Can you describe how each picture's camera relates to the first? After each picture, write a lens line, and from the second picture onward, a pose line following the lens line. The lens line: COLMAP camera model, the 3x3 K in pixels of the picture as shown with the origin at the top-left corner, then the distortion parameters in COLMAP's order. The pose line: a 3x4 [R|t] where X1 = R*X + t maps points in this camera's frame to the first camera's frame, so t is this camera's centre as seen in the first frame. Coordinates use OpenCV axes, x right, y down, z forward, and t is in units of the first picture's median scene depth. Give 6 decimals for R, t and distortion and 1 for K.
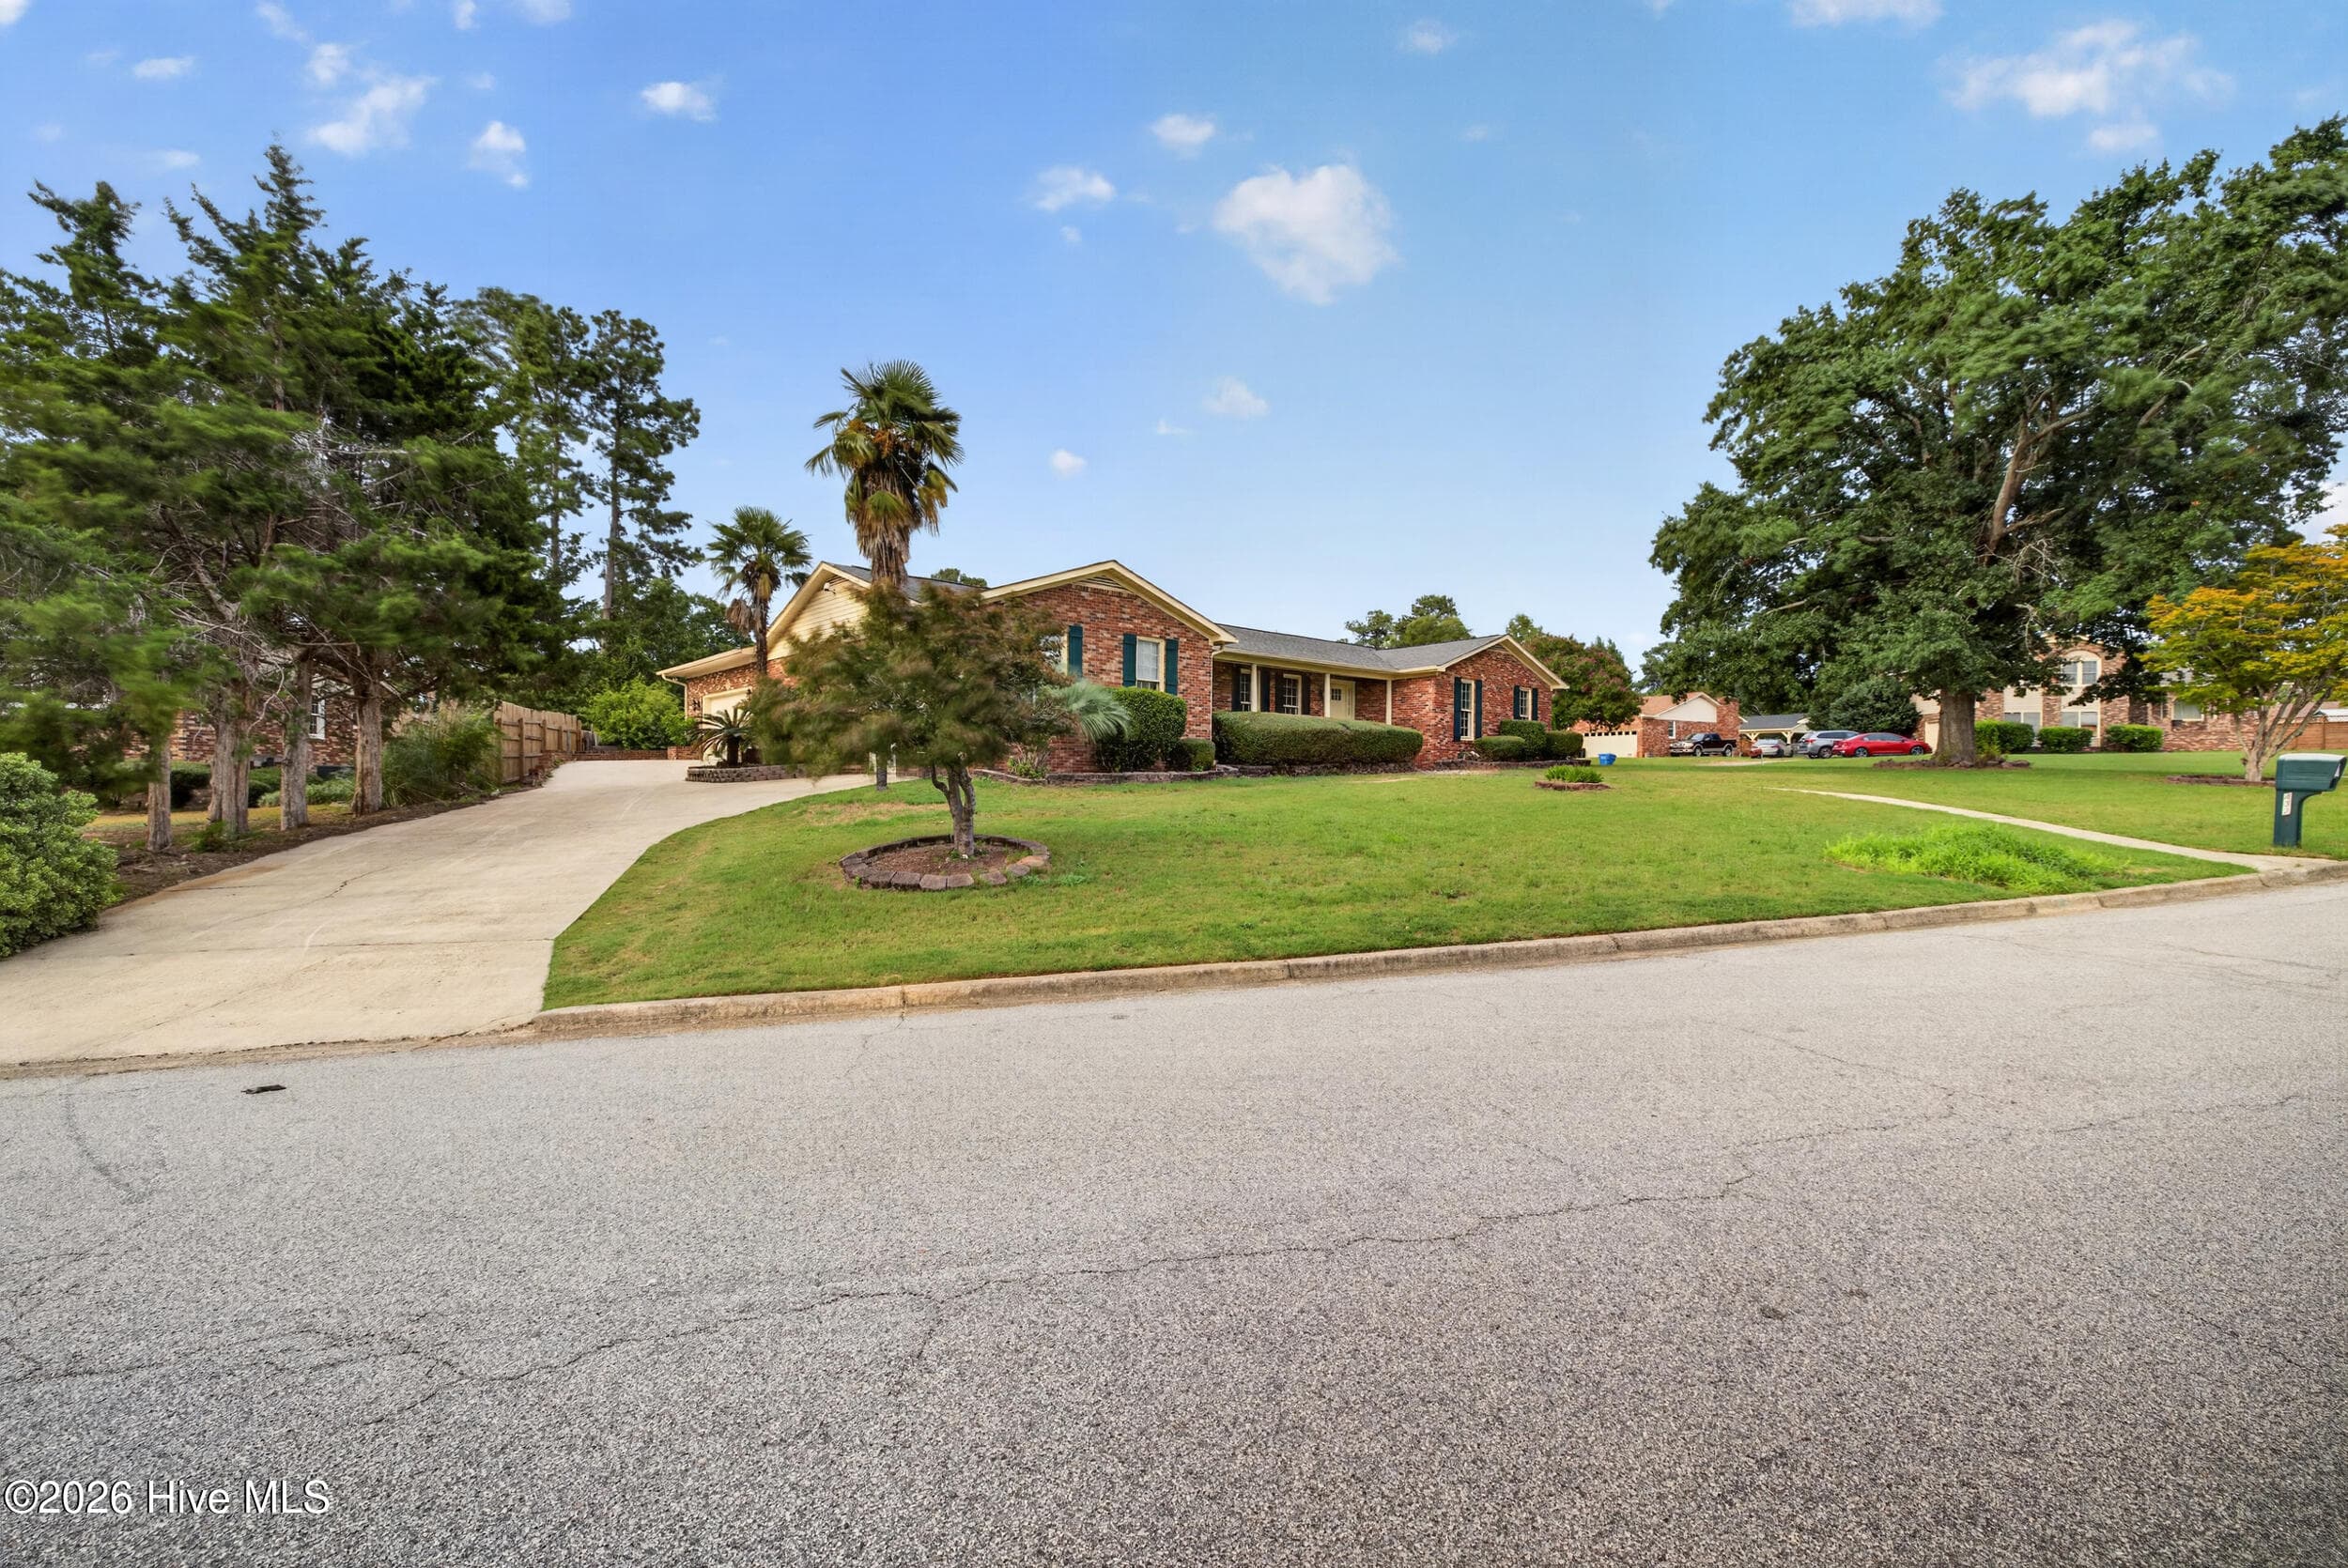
lens RADIAL K [[977.7, 0, 1167.1], [0, 977.7, 789.2], [0, 0, 1]] dist [0.002967, 0.000045]
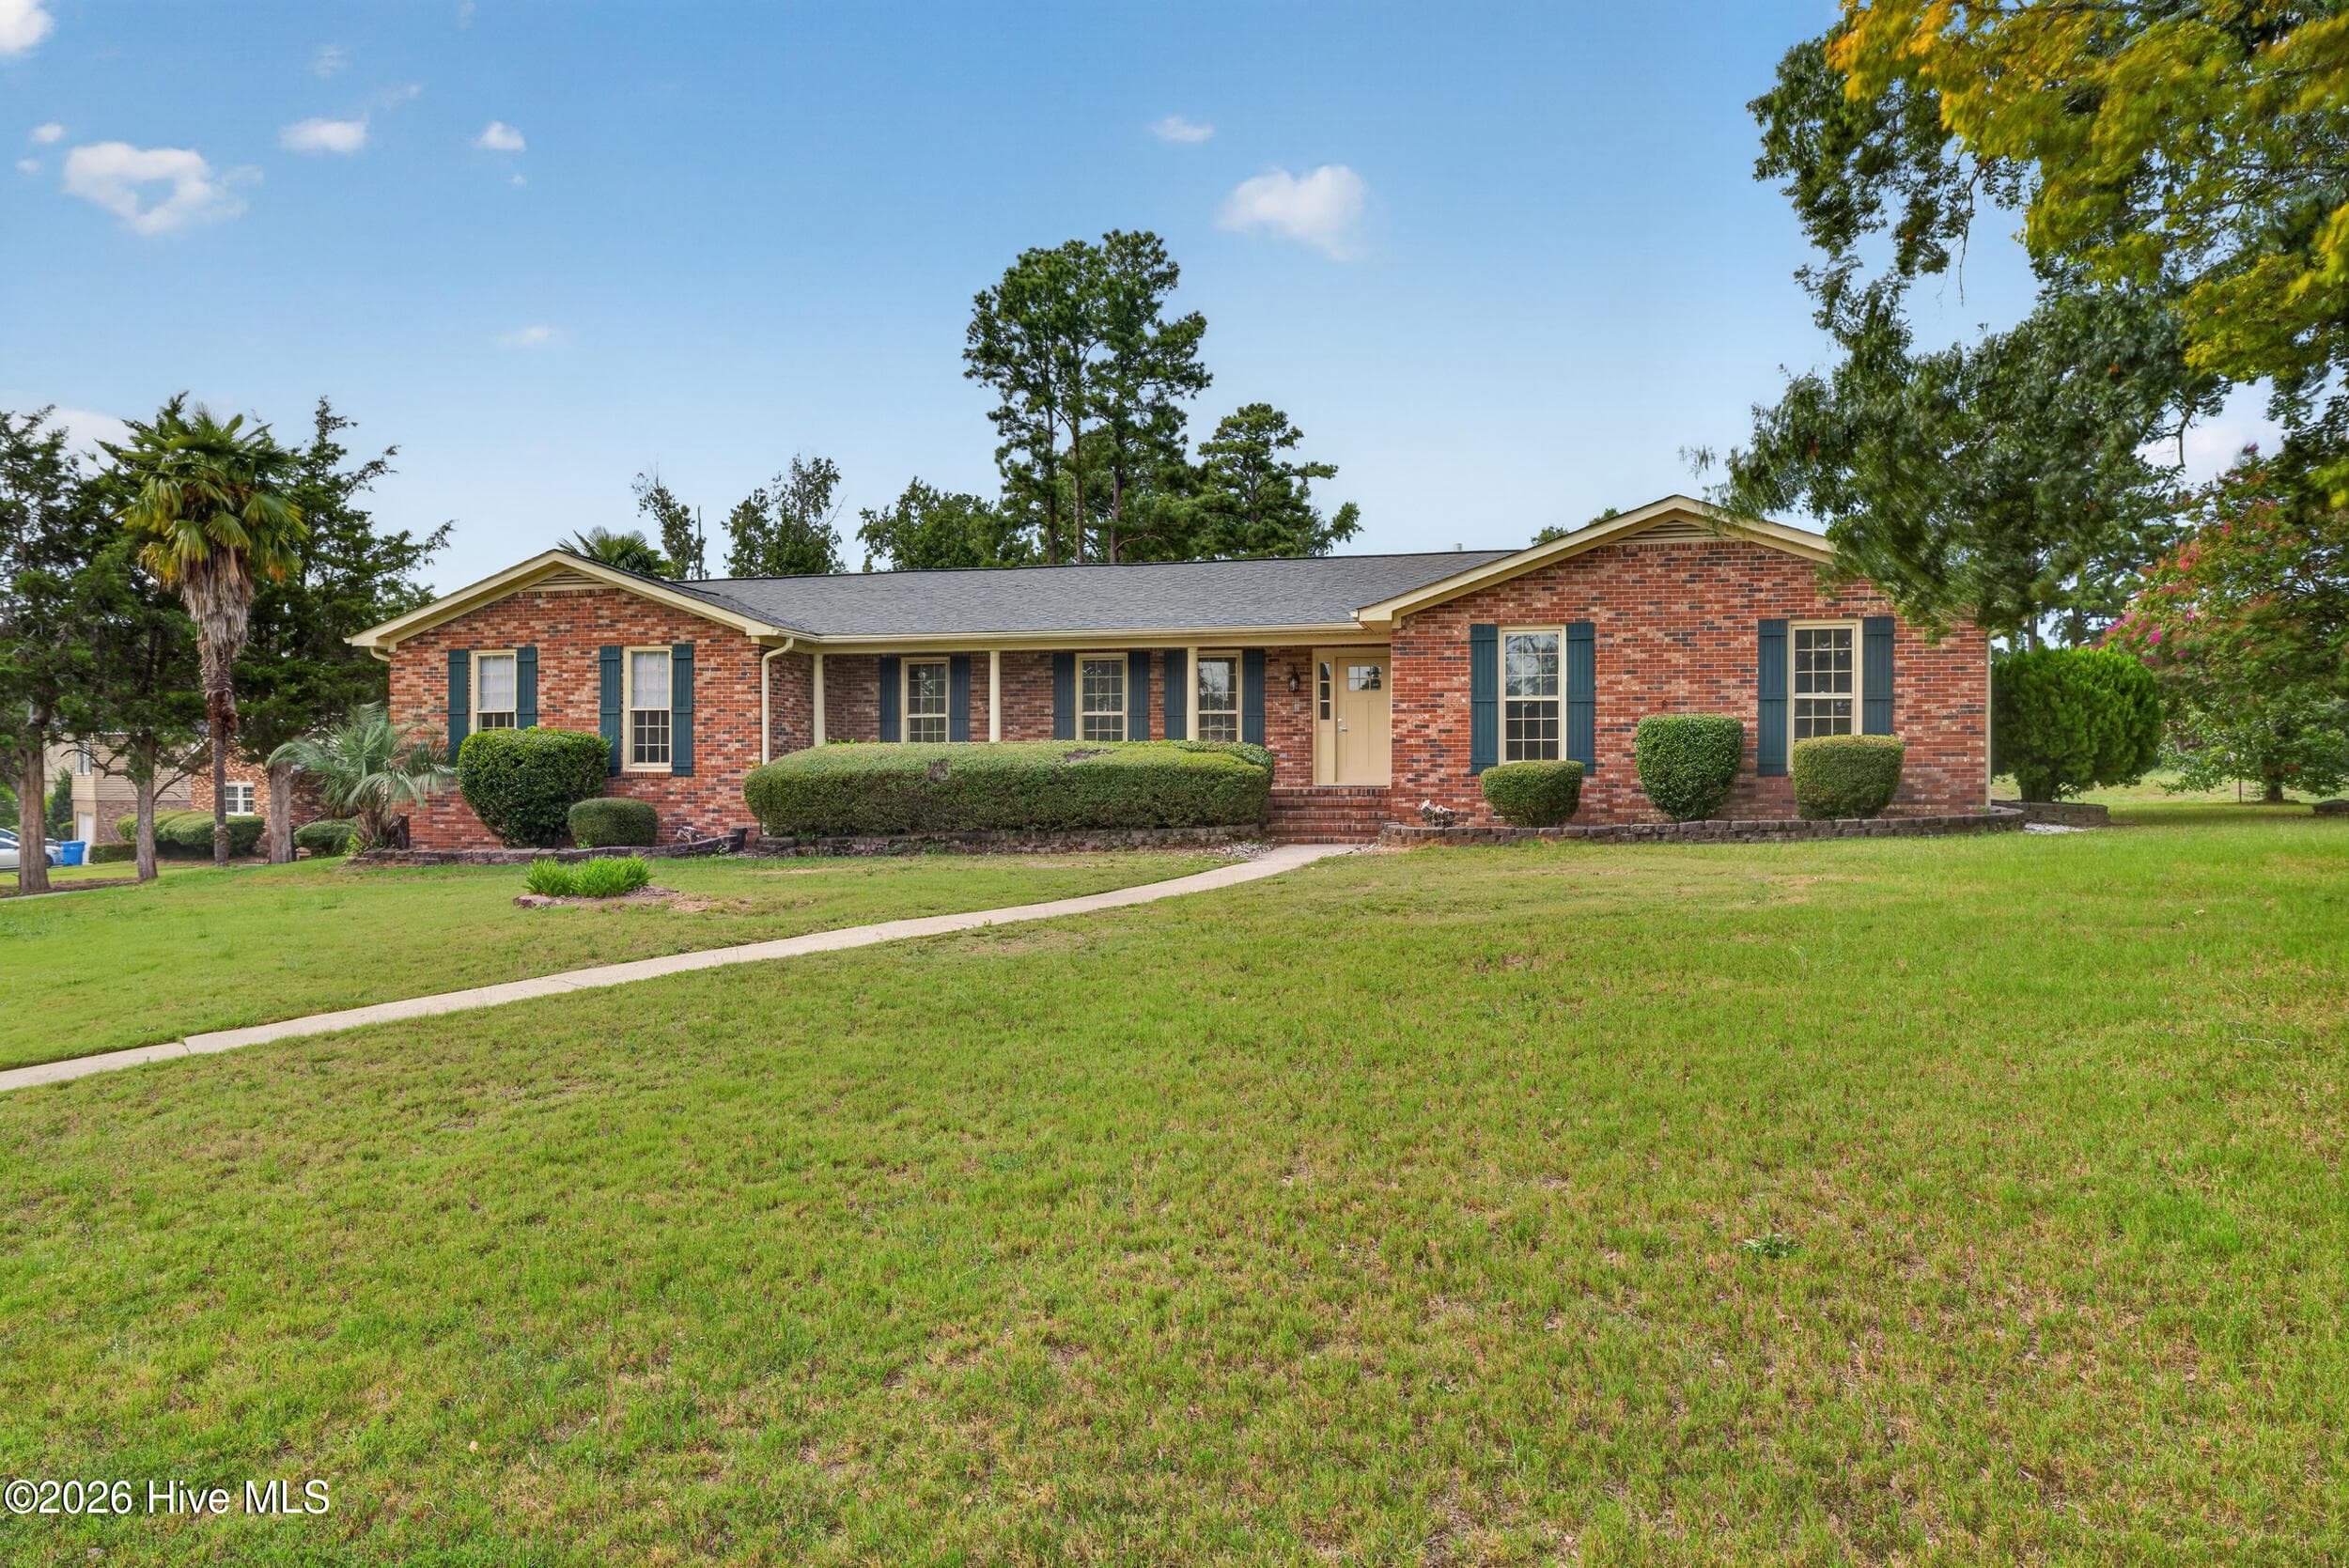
lens RADIAL K [[1590.2, 0, 1165.5], [0, 1590.2, 793.1], [0, 0, 1]] dist [-0.041116, 0.071658]
pose [[0.559143, -0.003136, -0.829065, 1.018429], [-0.008397, 0.999920, -0.009446, -0.042382], [0.829029, 0.012243, 0.559072, 0.635605]]
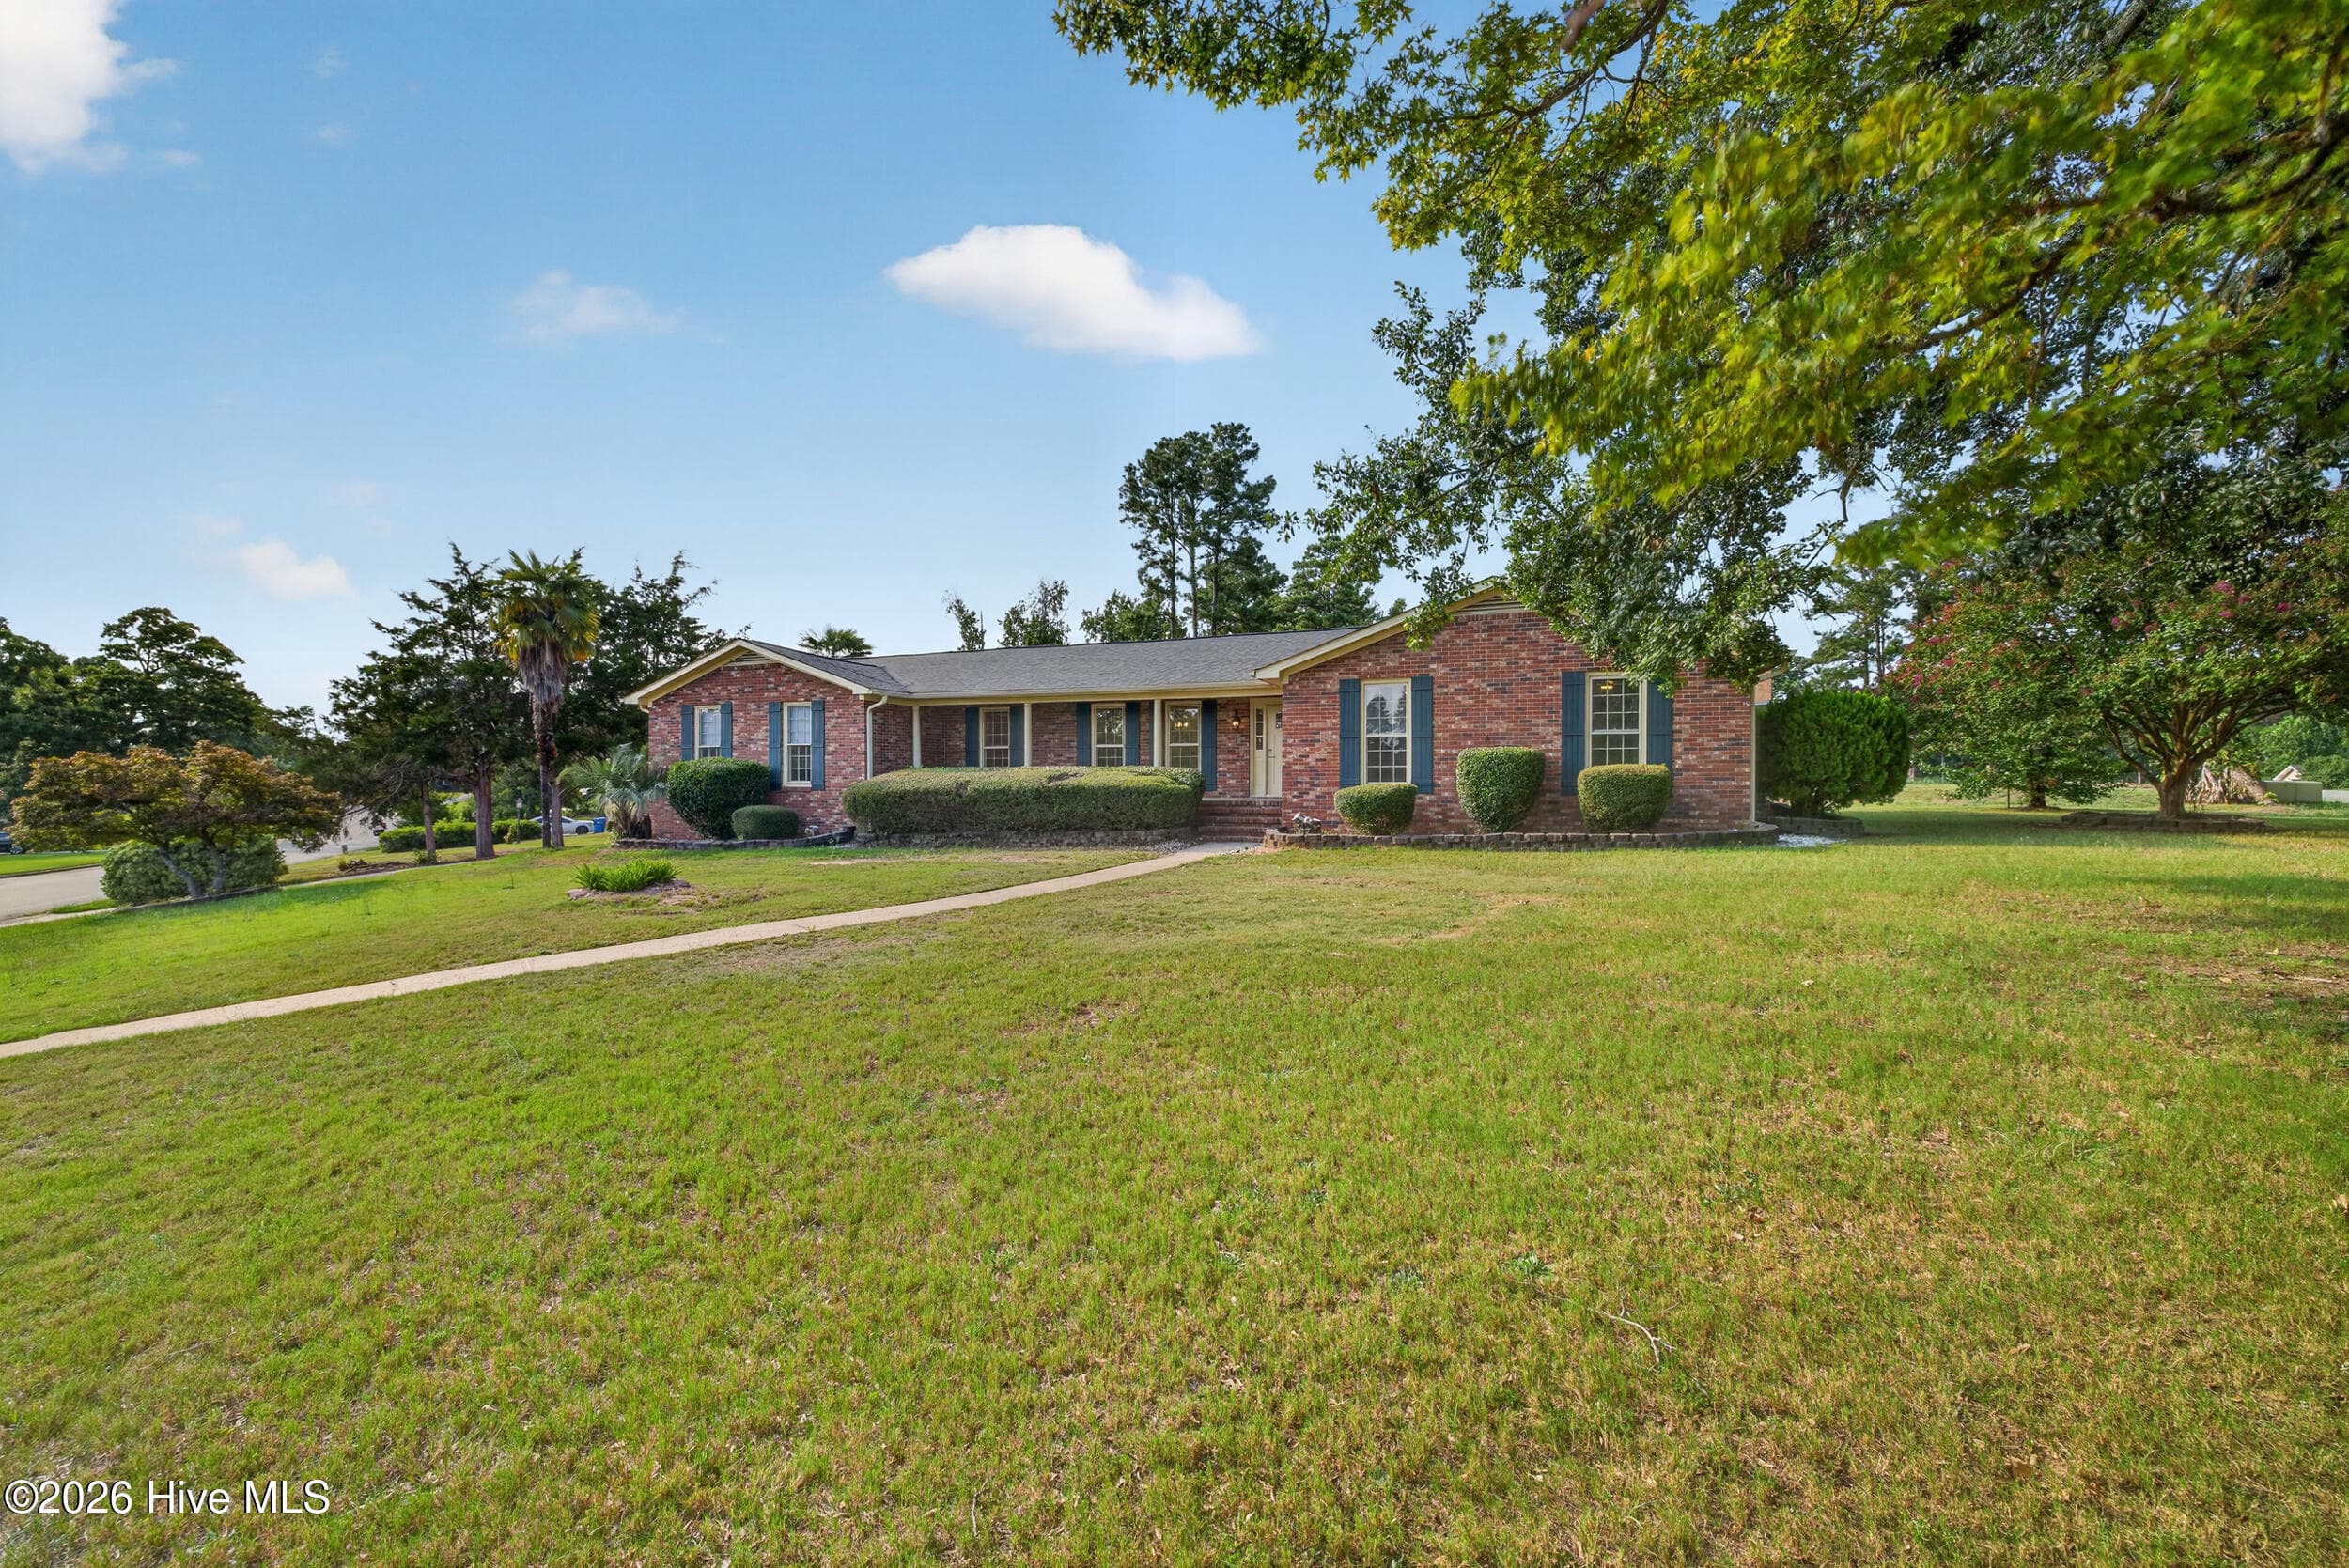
lens RADIAL K [[974.8, 0, 1169.3], [0, 974.8, 783.6], [0, 0, 1]] dist [0.004351, -0.000278]
pose [[0.434256, -0.002793, -0.900785, 0.975089], [-0.009575, 0.999924, -0.007716, -0.062602], [0.900739, 0.011976, 0.434196, 0.845378]]
